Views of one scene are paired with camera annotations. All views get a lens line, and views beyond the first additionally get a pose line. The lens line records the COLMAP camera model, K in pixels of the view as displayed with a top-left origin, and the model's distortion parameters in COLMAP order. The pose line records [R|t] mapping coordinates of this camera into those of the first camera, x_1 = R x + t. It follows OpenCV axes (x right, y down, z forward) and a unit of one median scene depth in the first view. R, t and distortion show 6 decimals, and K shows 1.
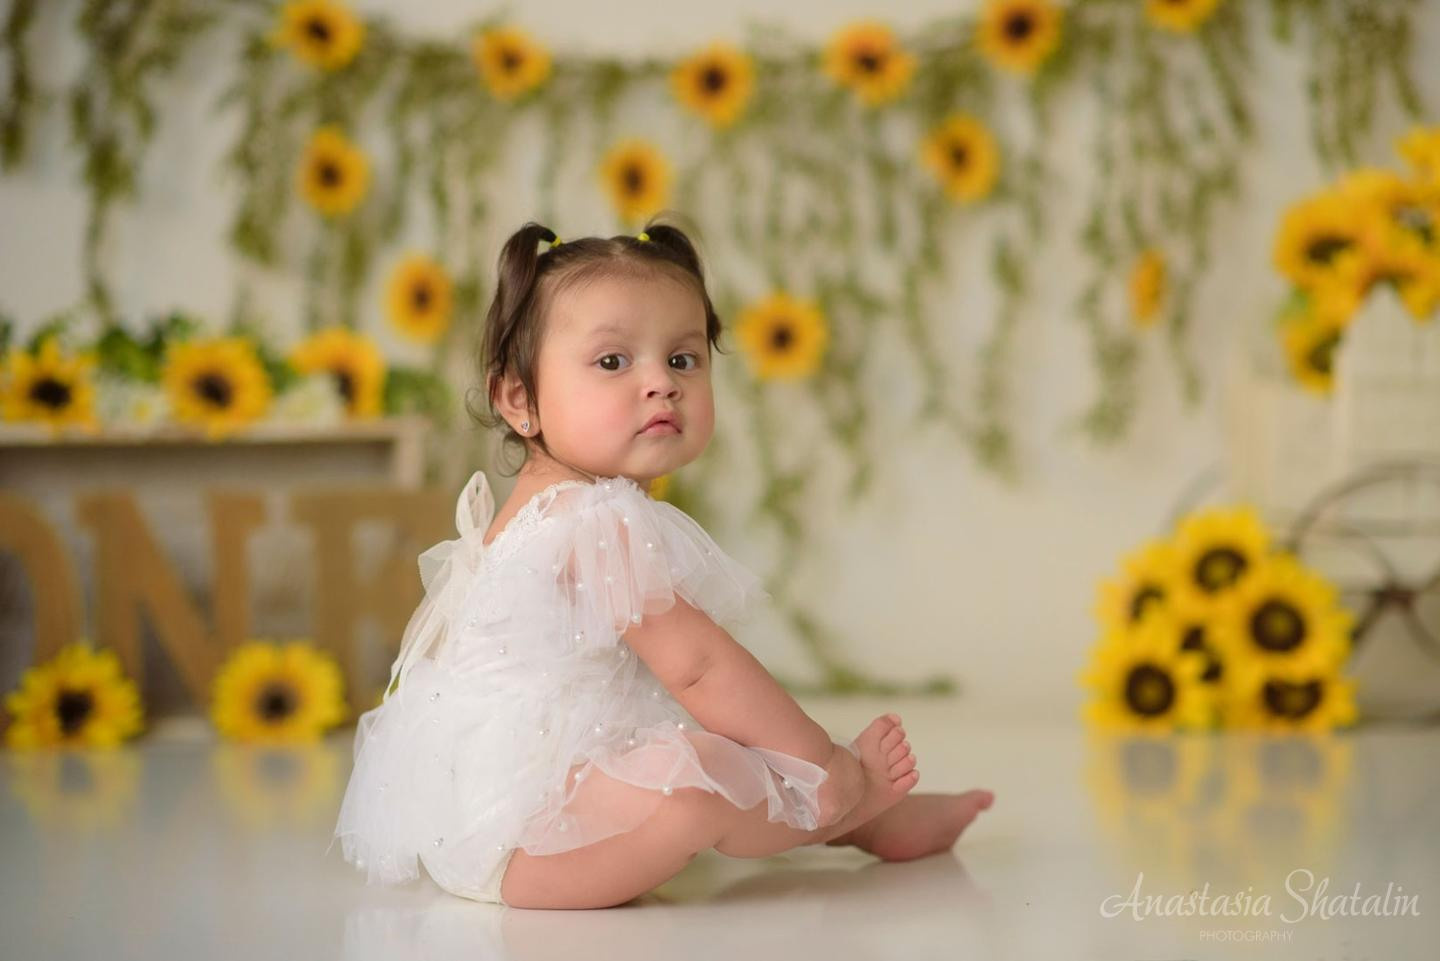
lens RADIAL K [[3499.0, 0, 722.3], [0, 3499.0, 481.5], [0, 0, 1]] dist [-0.036662, -0.215380]
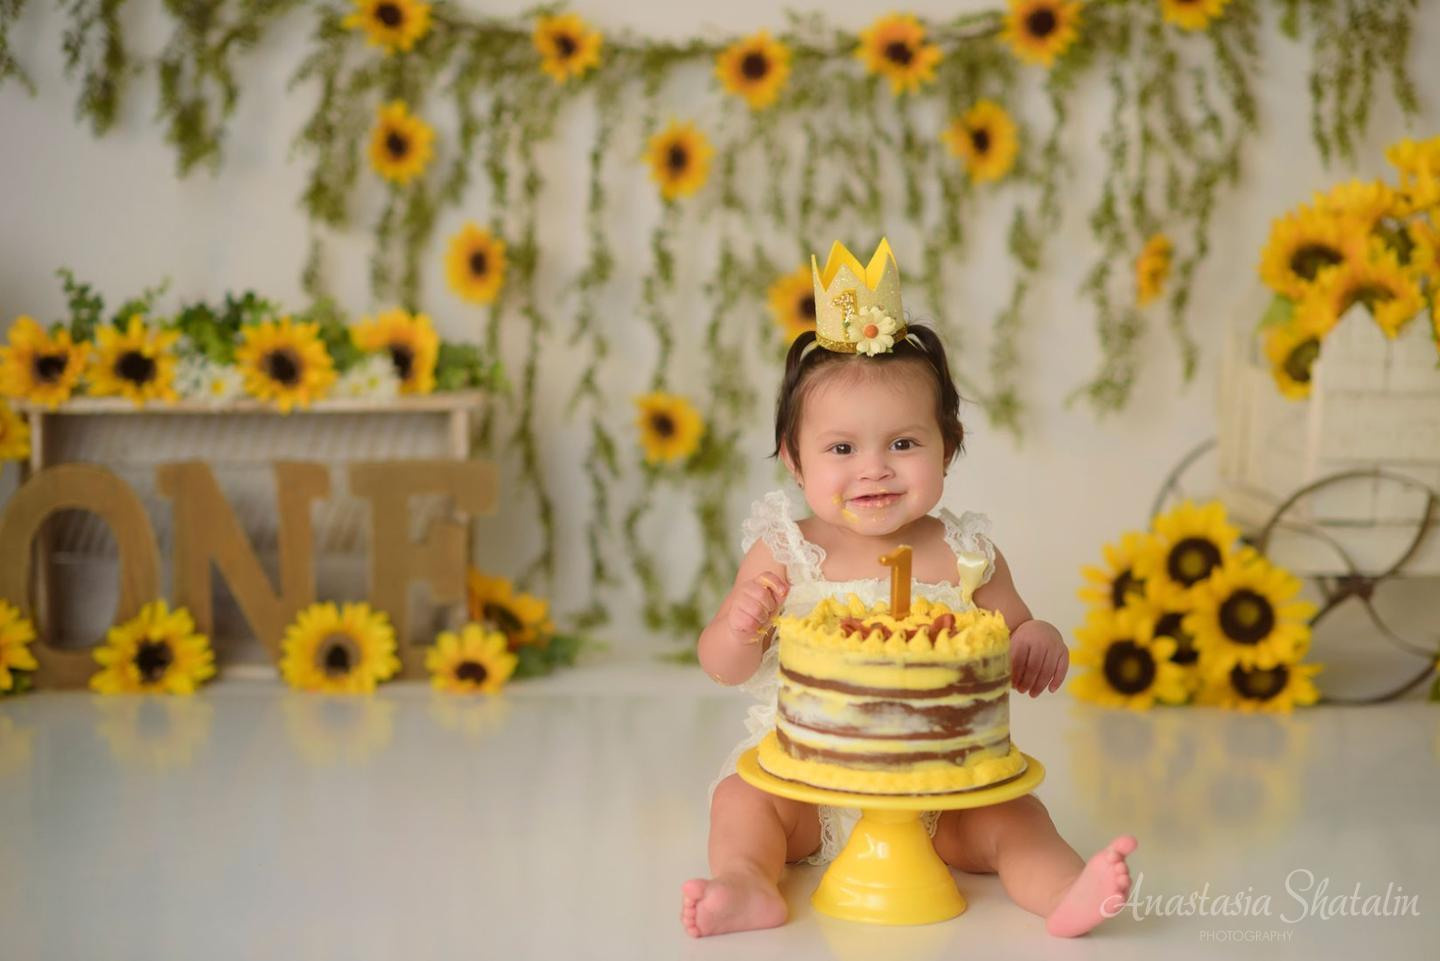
lens RADIAL K [[3498.7, 0, 724.0], [0, 3498.7, 480.4], [0, 0, 1]] dist [-0.072580, -0.204414]
pose [[0.999008, 0.031123, -0.031856, 0.026447], [-0.027608, 0.994050, 0.105369, -0.101317], [0.034946, -0.104385, 0.993923, -0.081729]]
